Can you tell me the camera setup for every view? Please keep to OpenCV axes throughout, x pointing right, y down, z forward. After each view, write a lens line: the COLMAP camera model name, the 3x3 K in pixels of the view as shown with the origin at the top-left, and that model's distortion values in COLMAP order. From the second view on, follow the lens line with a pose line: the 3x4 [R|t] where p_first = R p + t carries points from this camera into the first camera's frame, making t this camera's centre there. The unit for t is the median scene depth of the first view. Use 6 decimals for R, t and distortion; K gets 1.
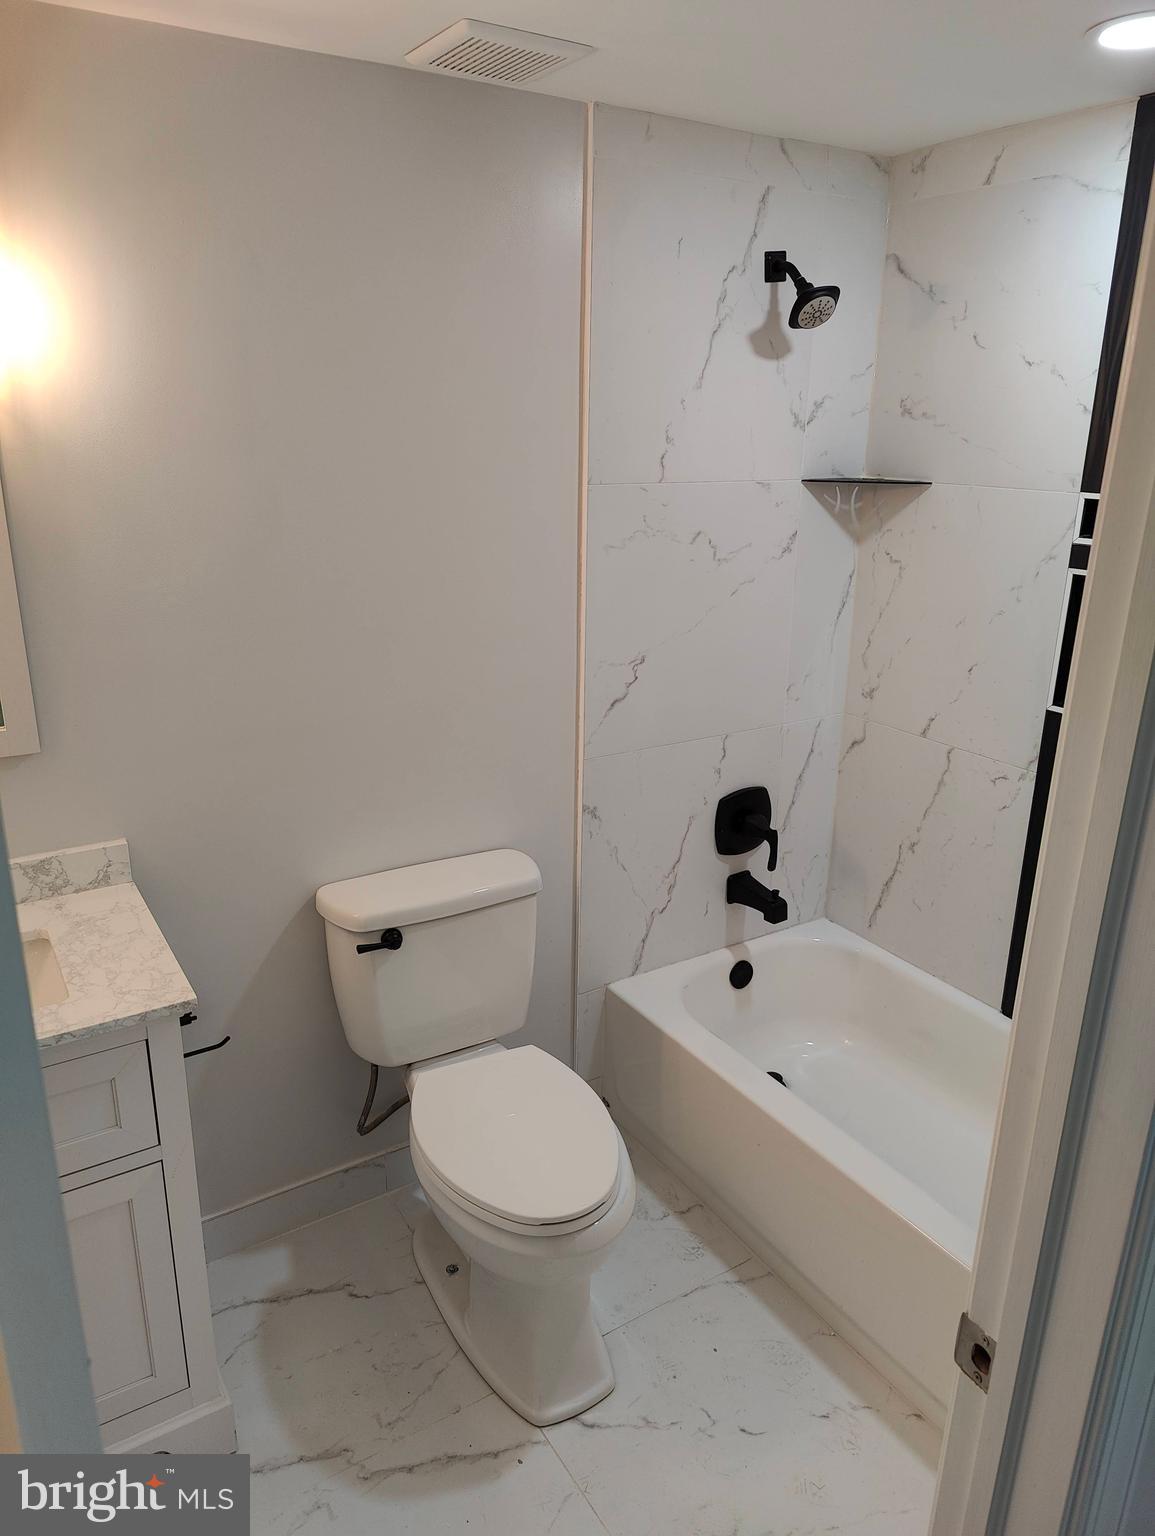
lens RADIAL K [[1072.9, 0, 581.2], [0, 1072.9, 766.7], [0, 0, 1]] dist [0.040151, -0.043612]
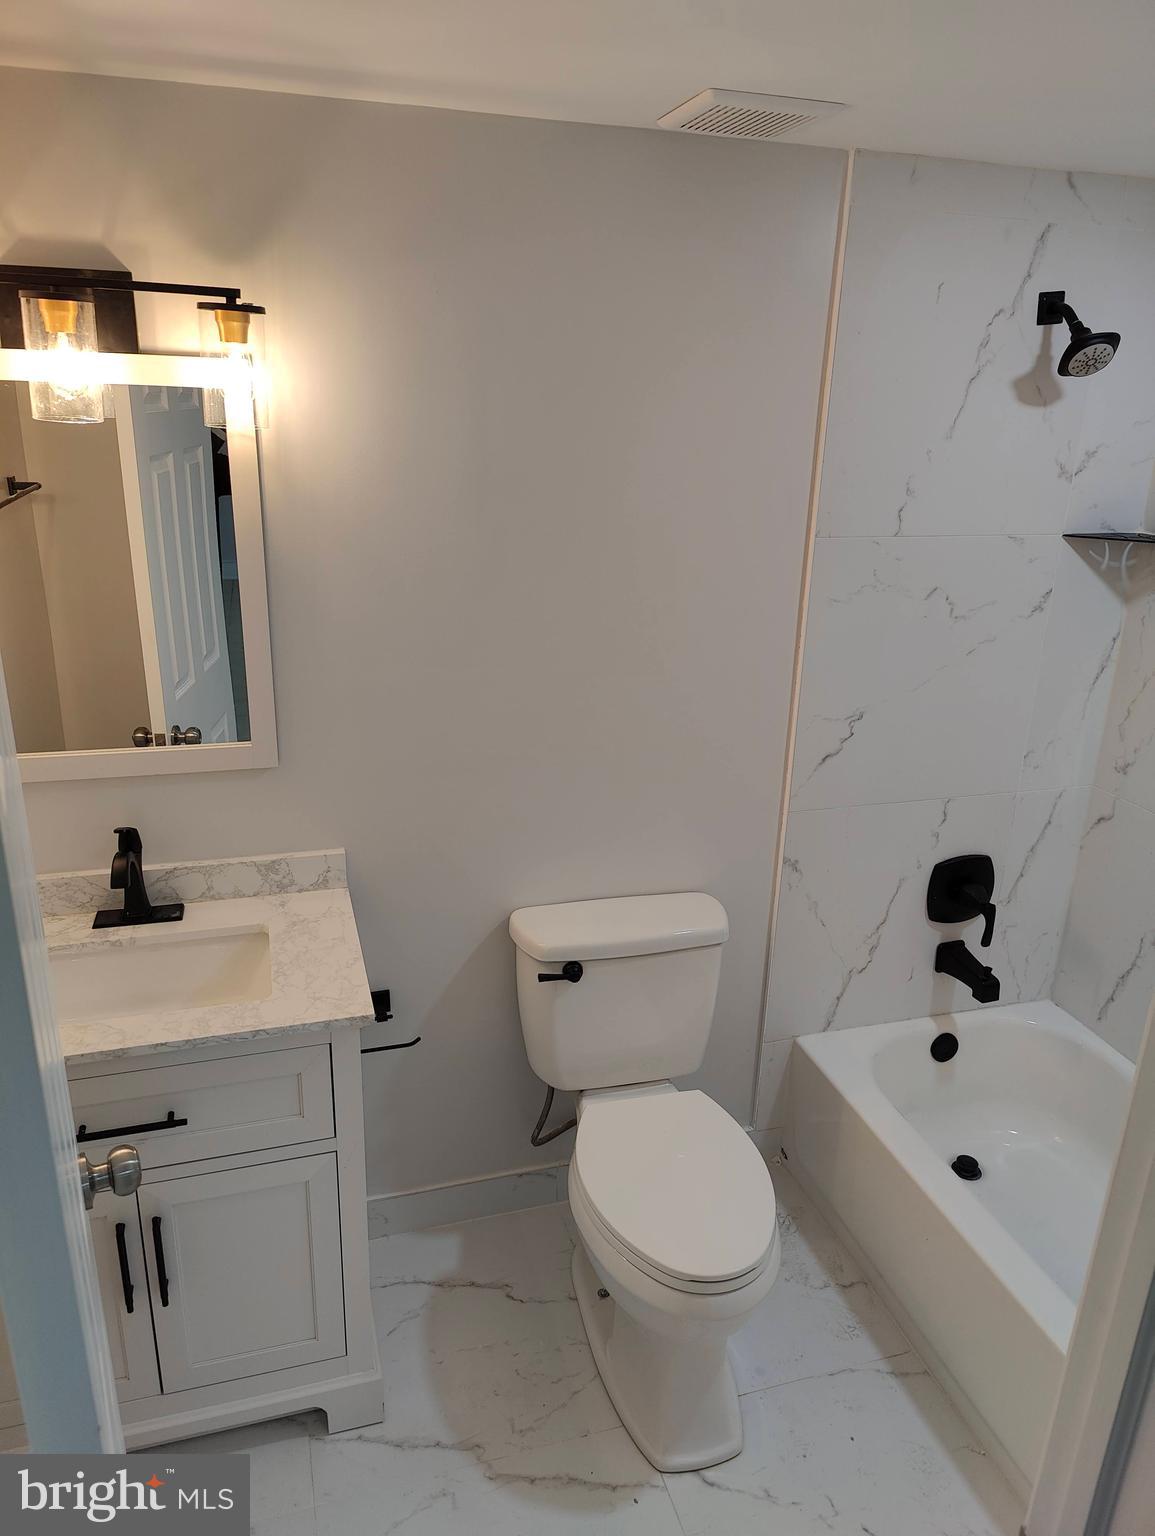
lens RADIAL K [[1072.9, 0, 581.7], [0, 1072.9, 768.6], [0, 0, 1]] dist [0.040151, -0.043612]
pose [[0.962869, 0.101126, -0.250315, 0.065368], [-0.096570, 0.994860, 0.030449, -0.060371], [0.252108, -0.005146, 0.967686, -0.000627]]
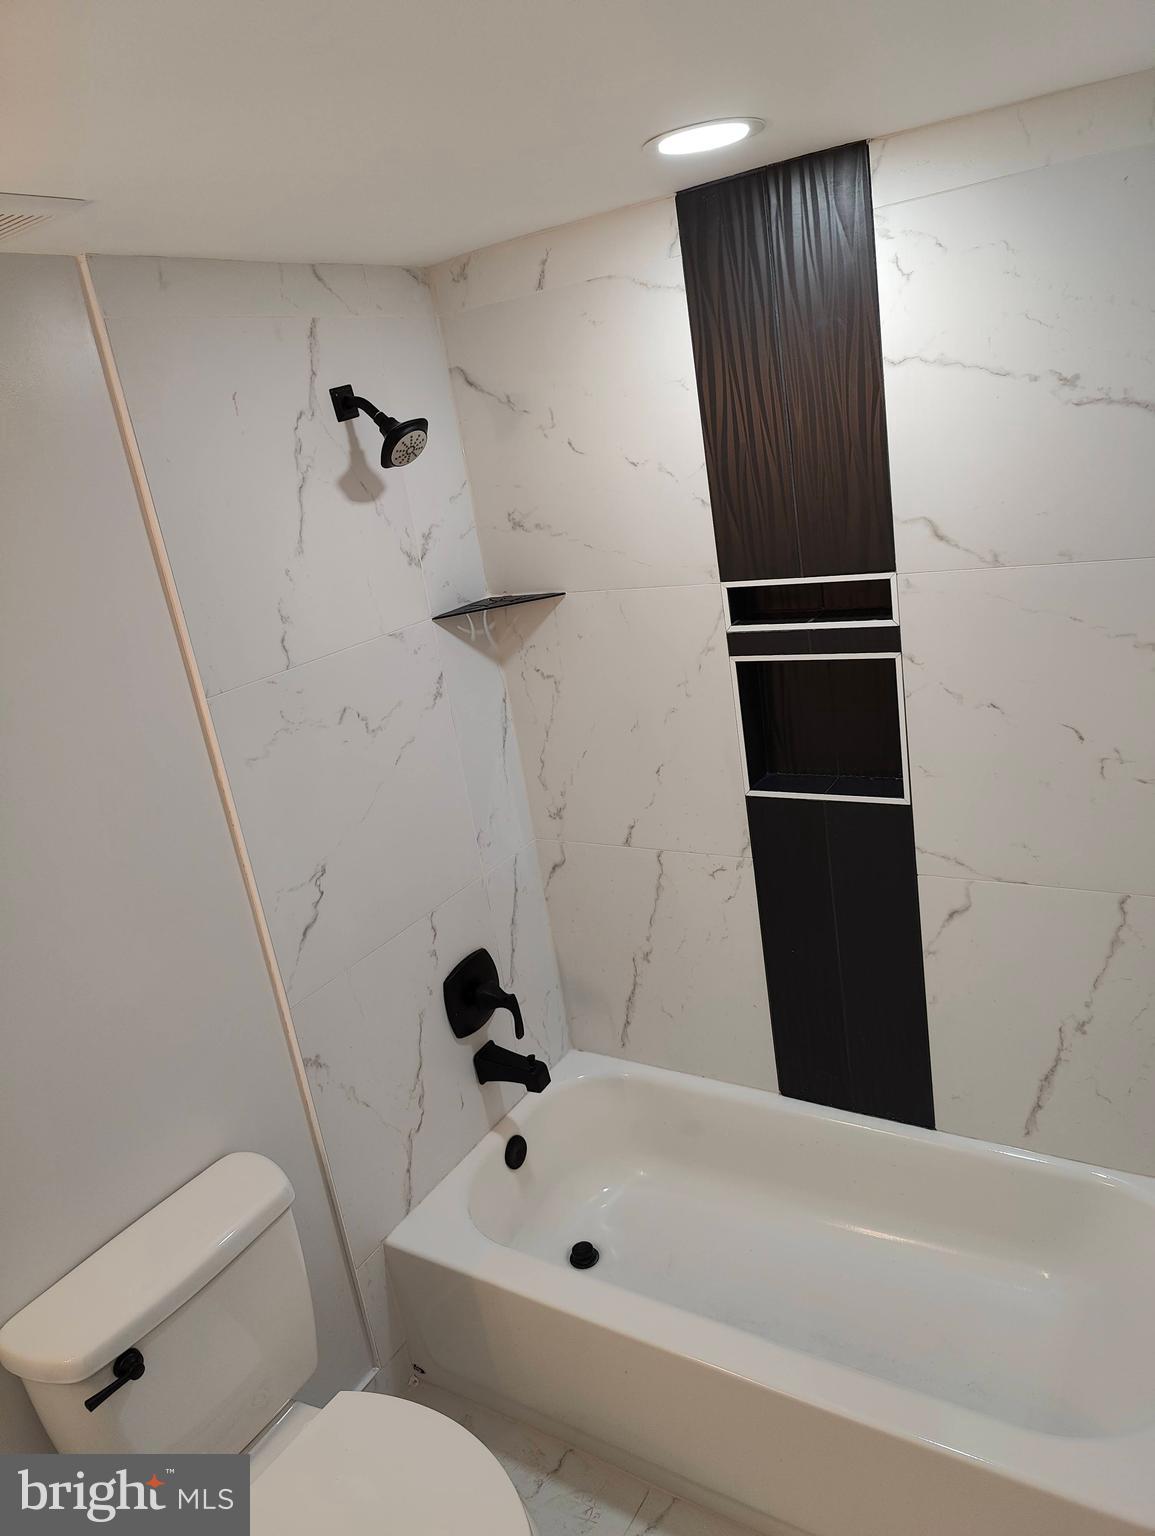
lens RADIAL K [[1072.9, 0, 575.3], [0, 1072.9, 758.0], [0, 0, 1]] dist [0.040151, -0.043612]
pose [[0.888716, -0.275139, 0.366719, -0.055089], [0.289964, 0.956916, 0.015242, -0.145645], [-0.355113, 0.092789, 0.930207, 0.143532]]
